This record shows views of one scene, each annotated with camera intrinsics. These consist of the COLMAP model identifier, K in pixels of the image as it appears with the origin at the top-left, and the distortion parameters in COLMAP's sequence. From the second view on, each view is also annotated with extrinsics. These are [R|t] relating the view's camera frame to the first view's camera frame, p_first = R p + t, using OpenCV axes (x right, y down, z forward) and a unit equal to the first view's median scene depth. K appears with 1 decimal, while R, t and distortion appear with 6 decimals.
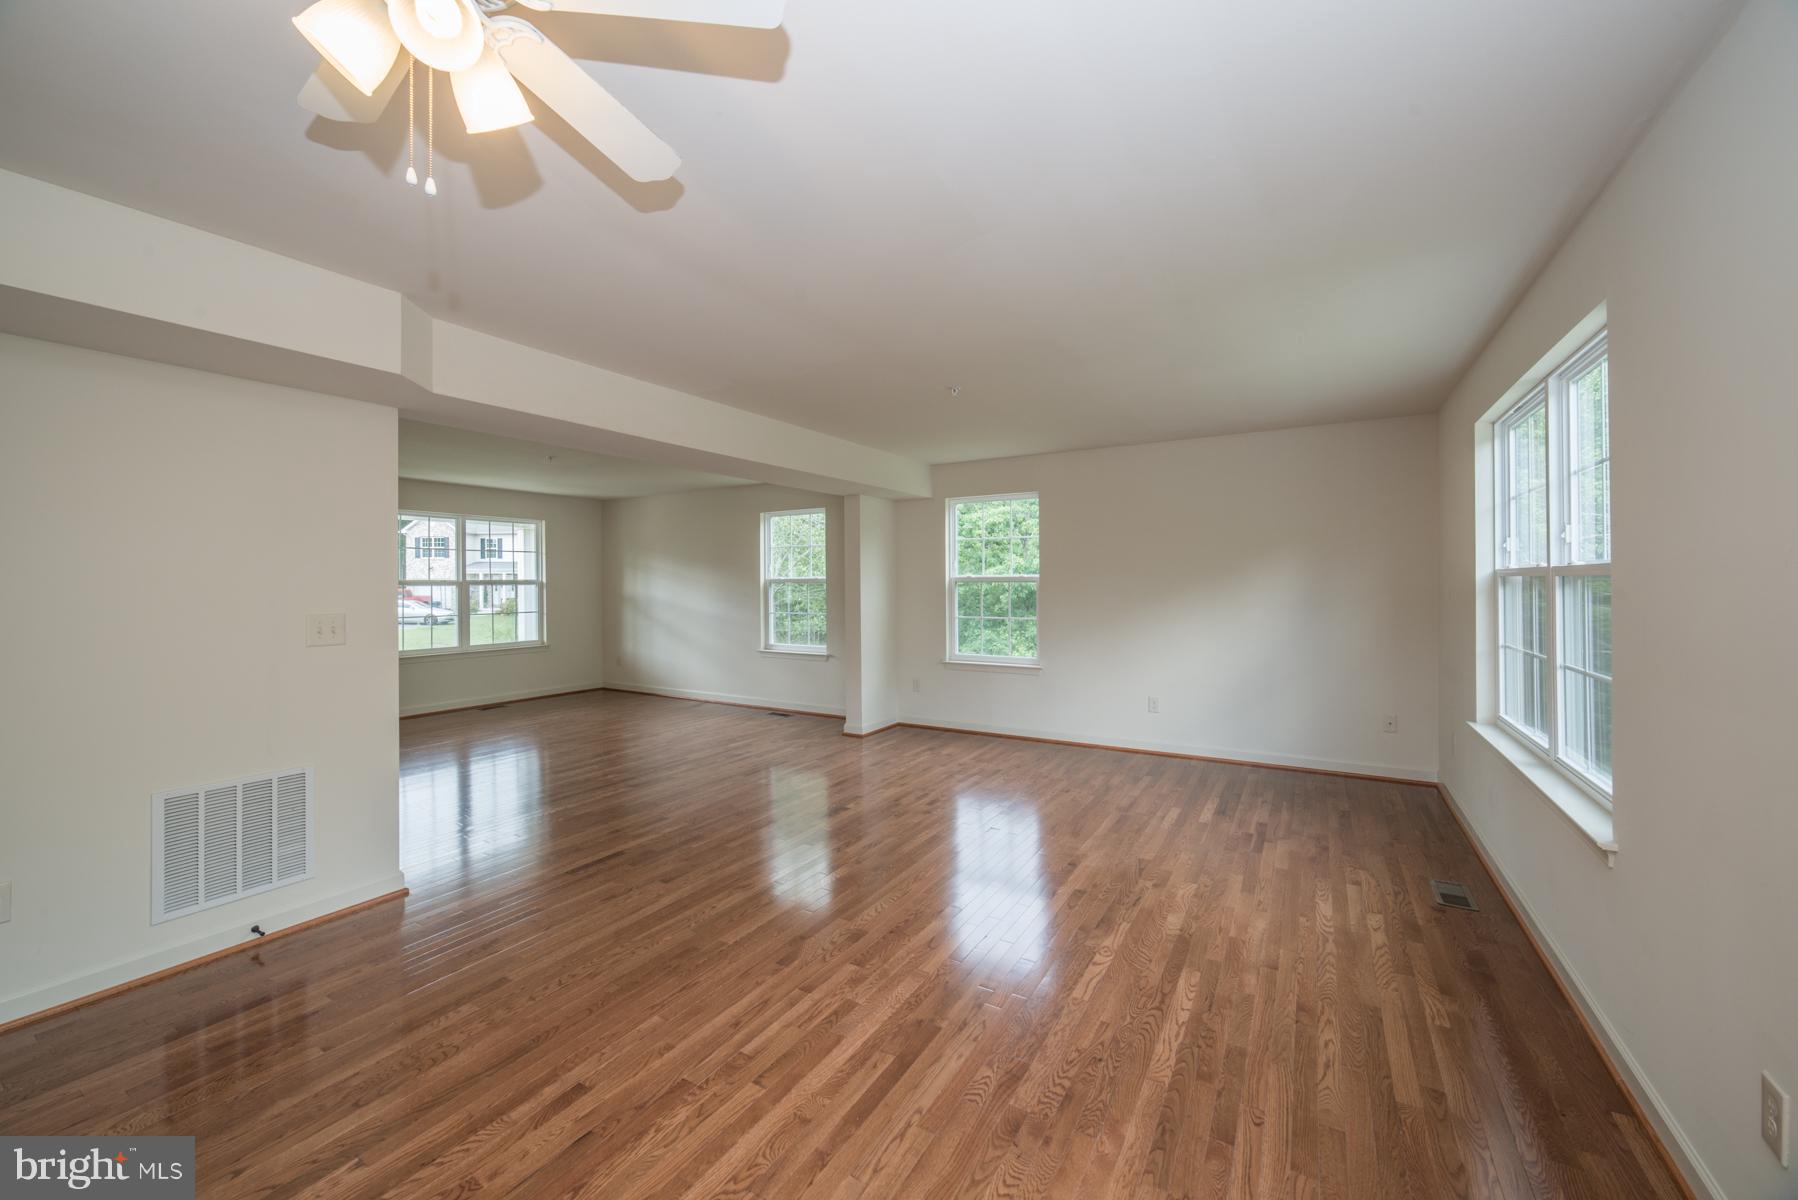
lens RADIAL K [[686.7, 0, 898.2], [0, 686.7, 585.9], [0, 0, 1]] dist [-0.009614, 0.004378]
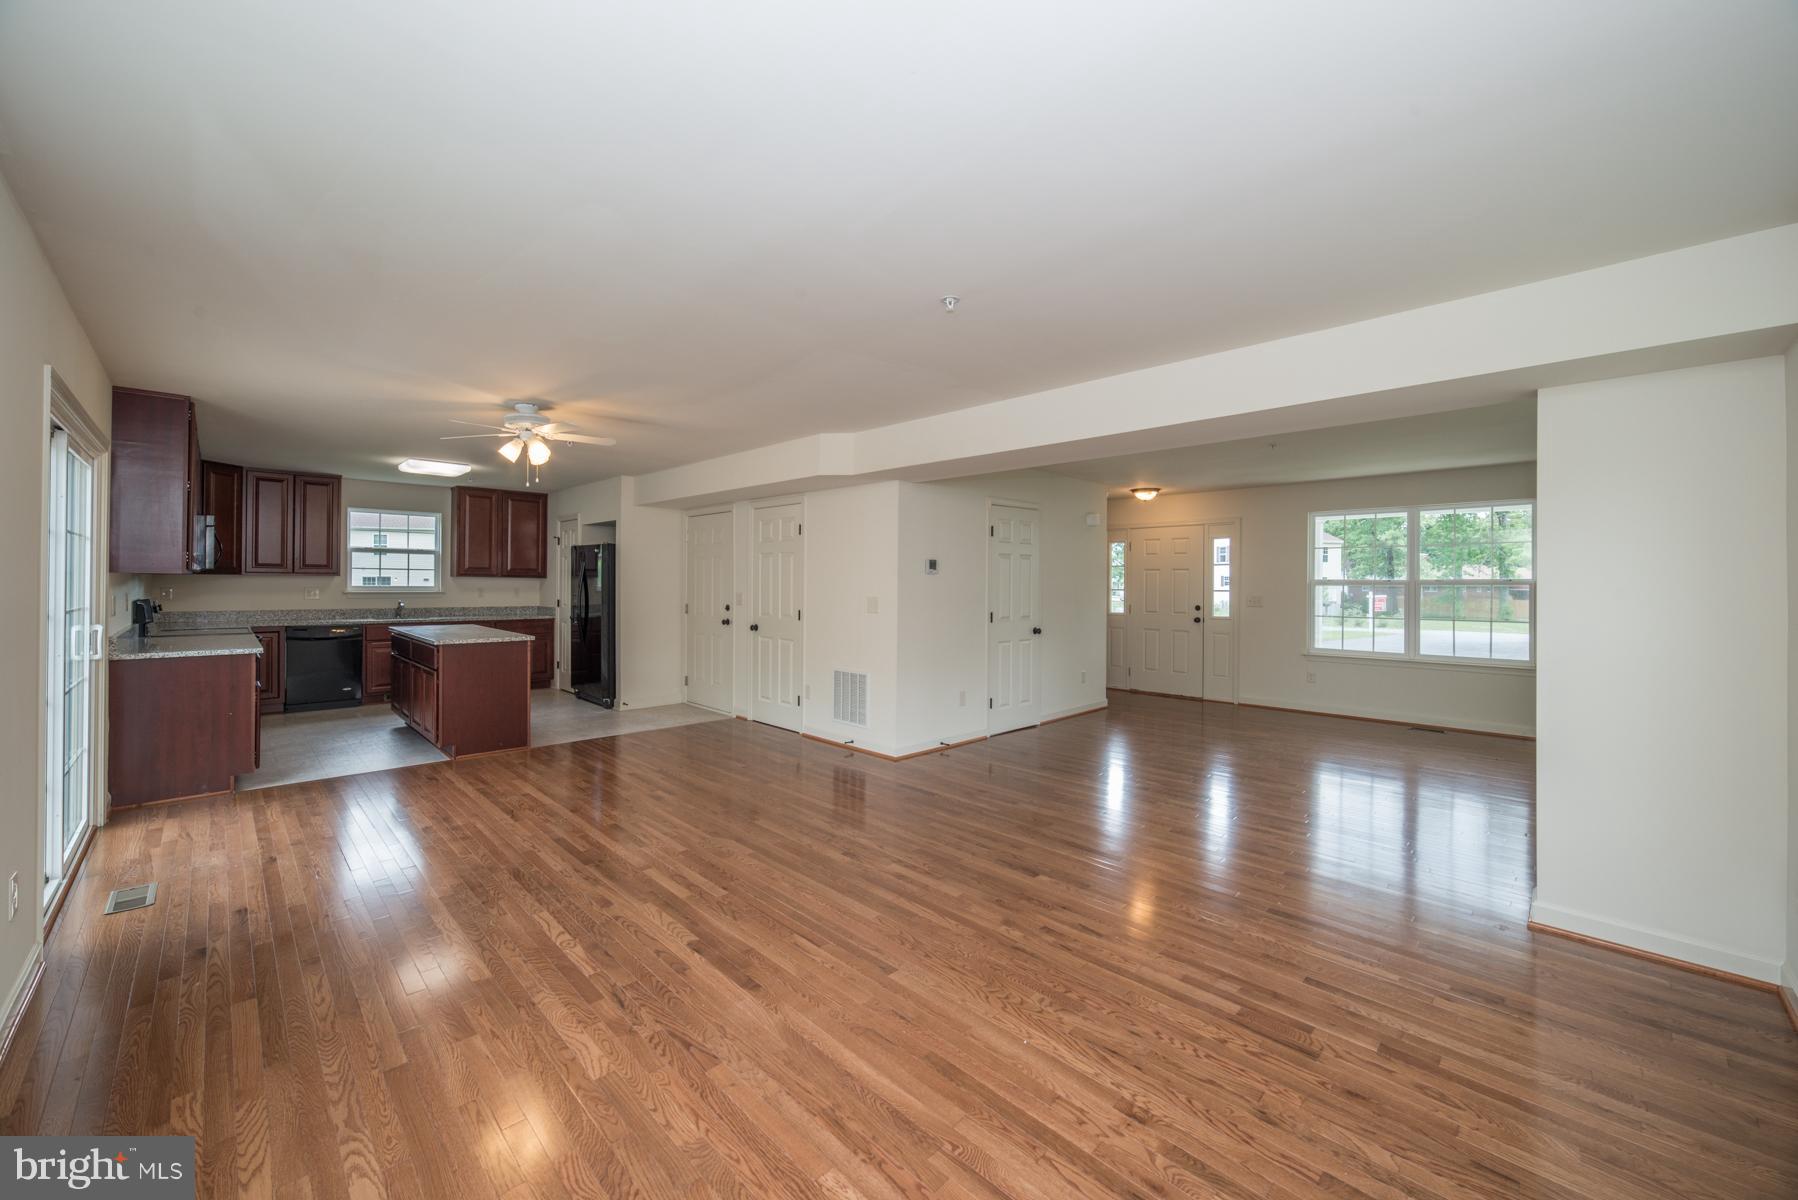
lens RADIAL K [[686.7, 0, 897.5], [0, 686.7, 585.2], [0, 0, 1]] dist [-0.009614, 0.004378]
pose [[-0.241930, 0.003221, -0.970288, 0.975963], [-0.005535, 0.999974, 0.004699, -0.002844], [0.970278, 0.006508, -0.241906, 1.435470]]
